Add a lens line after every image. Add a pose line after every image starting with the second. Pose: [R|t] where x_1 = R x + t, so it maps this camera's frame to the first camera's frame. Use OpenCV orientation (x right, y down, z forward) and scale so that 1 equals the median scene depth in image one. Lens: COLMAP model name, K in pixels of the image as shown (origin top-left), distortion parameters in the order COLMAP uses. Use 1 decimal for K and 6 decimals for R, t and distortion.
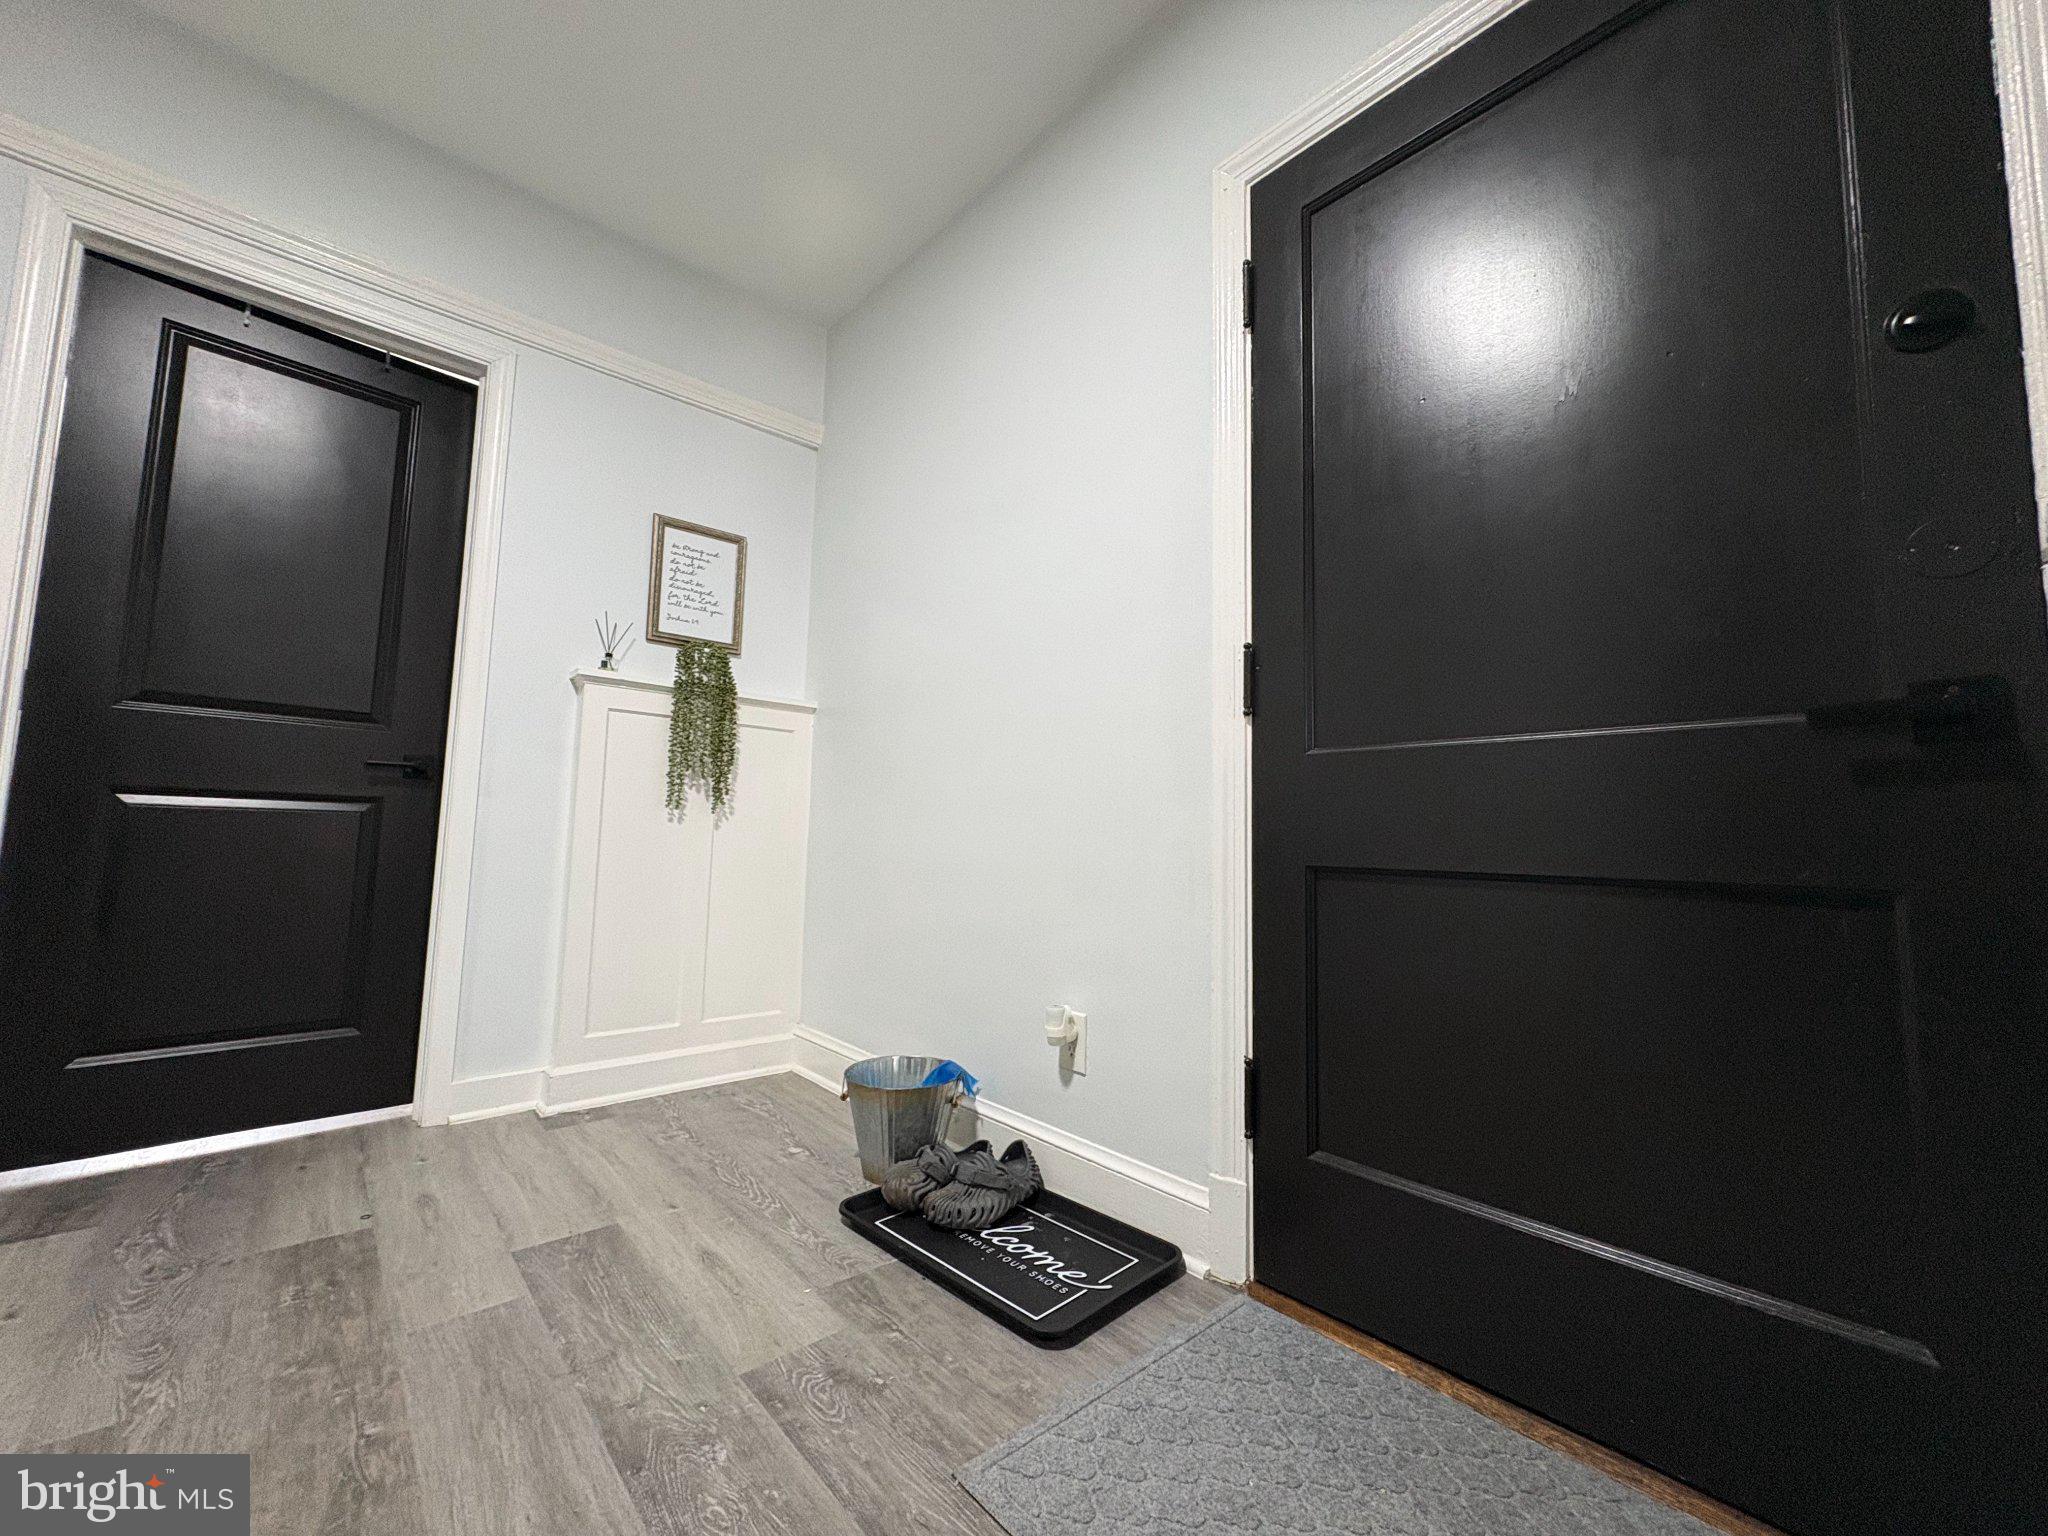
lens RADIAL K [[811.0, 0, 1026.6], [0, 811.0, 767.2], [0, 0, 1]] dist [0.001413, -0.000346]
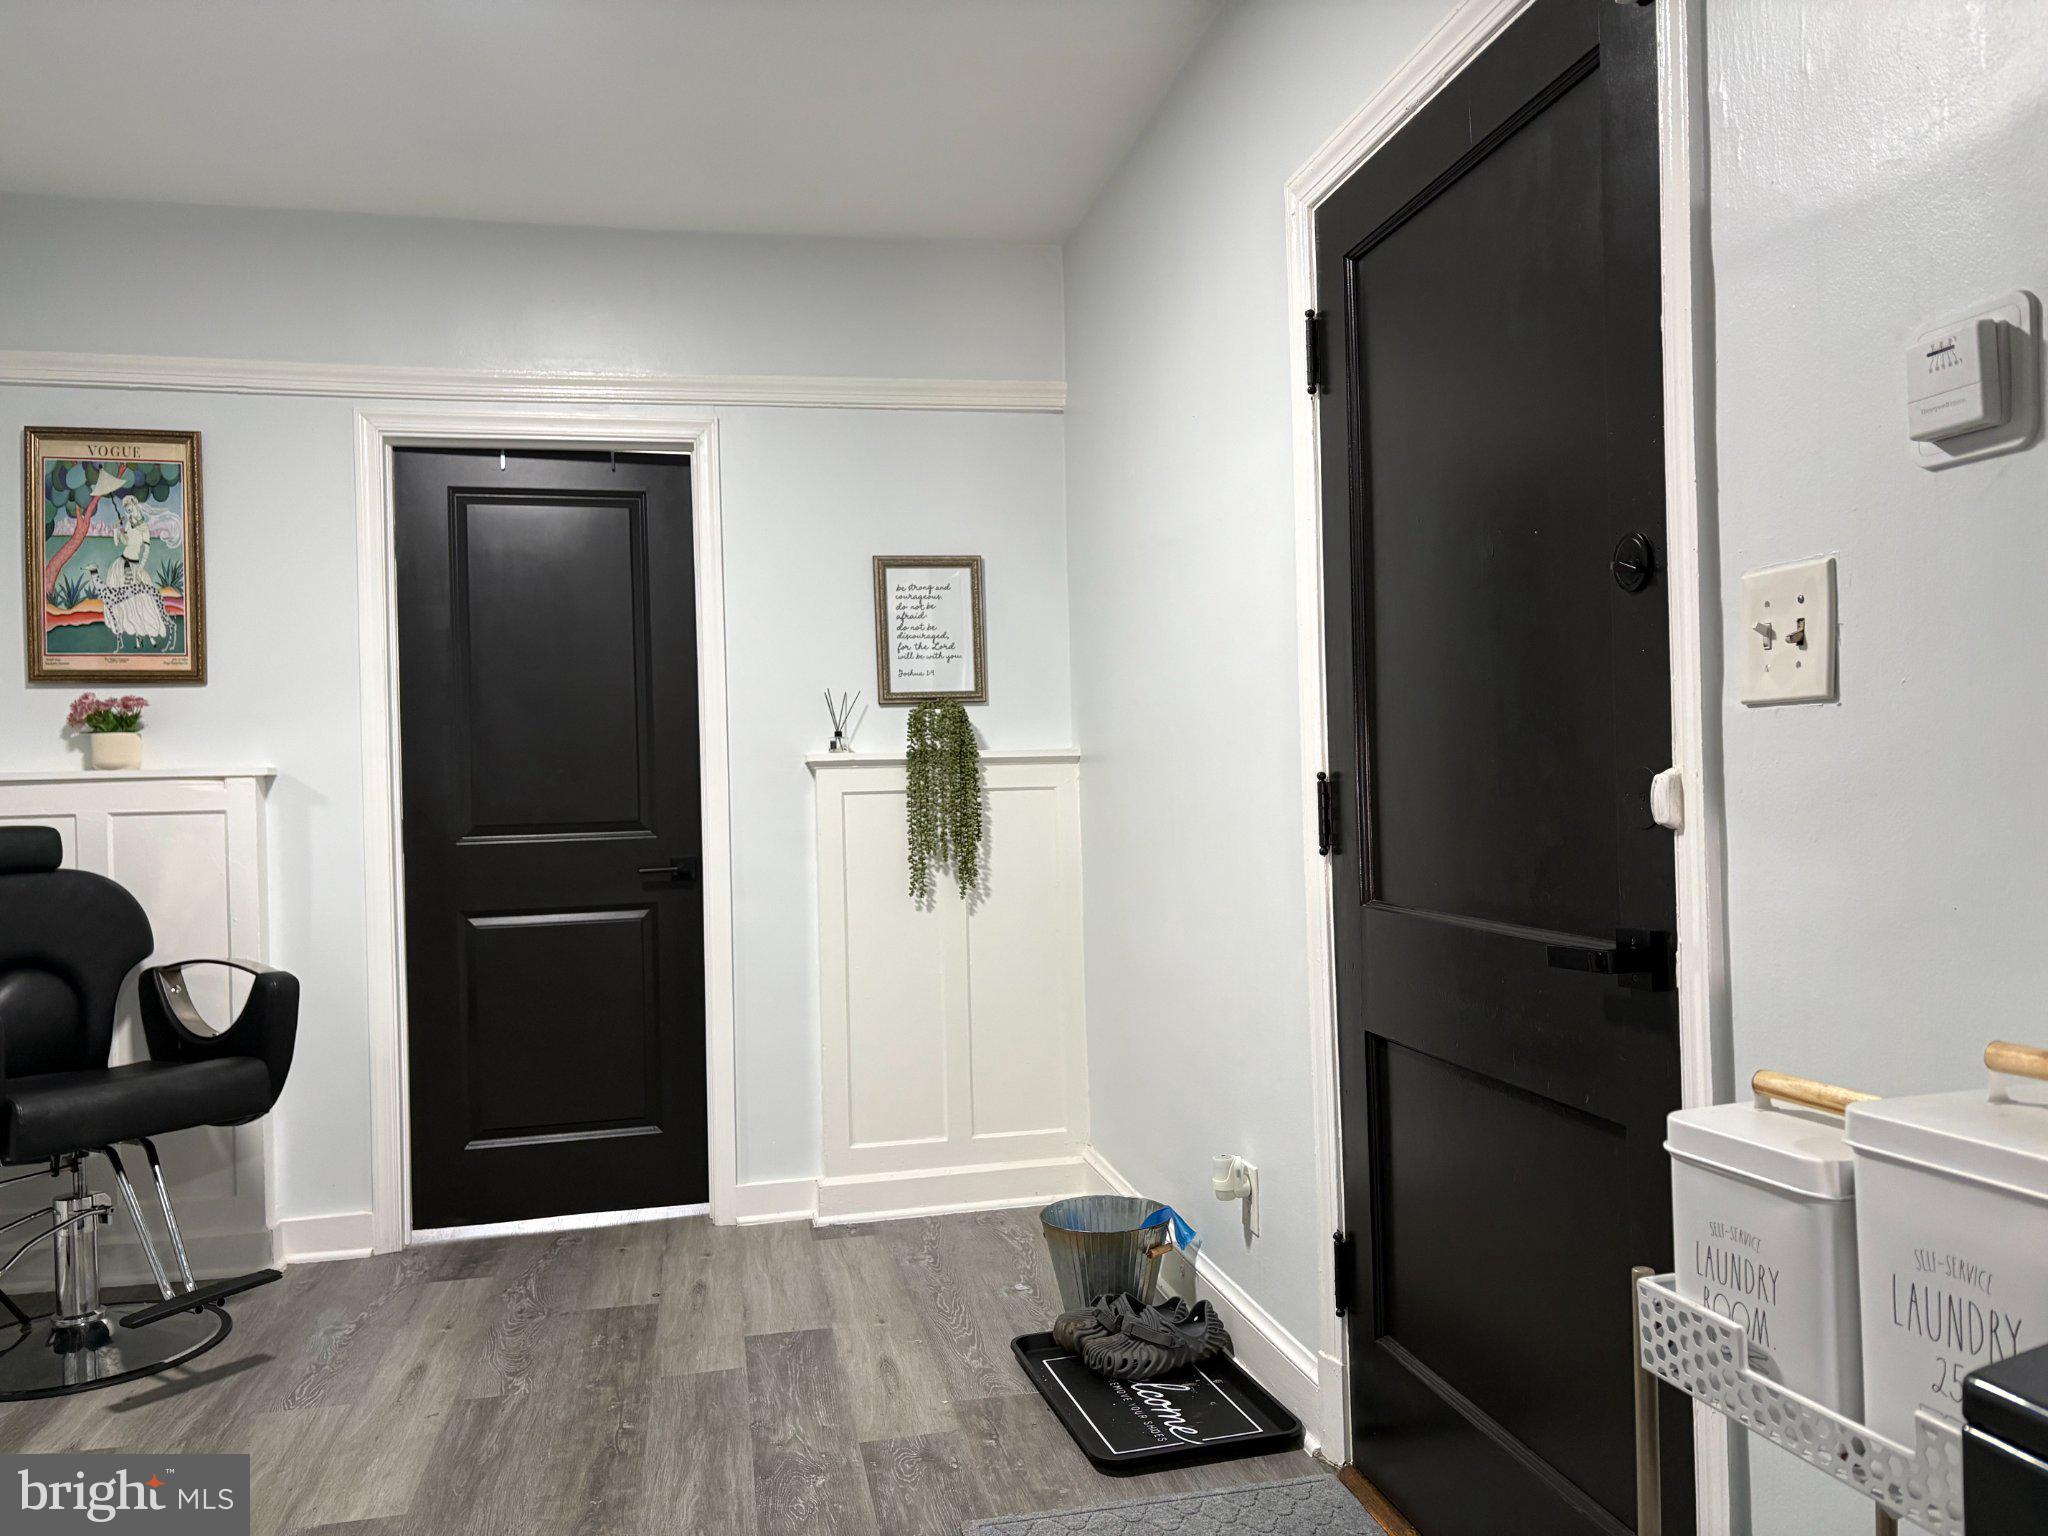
lens RADIAL K [[1546.8, 0, 1040.9], [0, 1546.8, 782.1], [0, 0, 1]] dist [0.051567, -0.057708]
pose [[0.868291, -0.047612, -0.493766, 0.749184], [0.092302, 0.993507, 0.066514, -0.252733], [0.487393, -0.103329, 0.867047, -0.547421]]
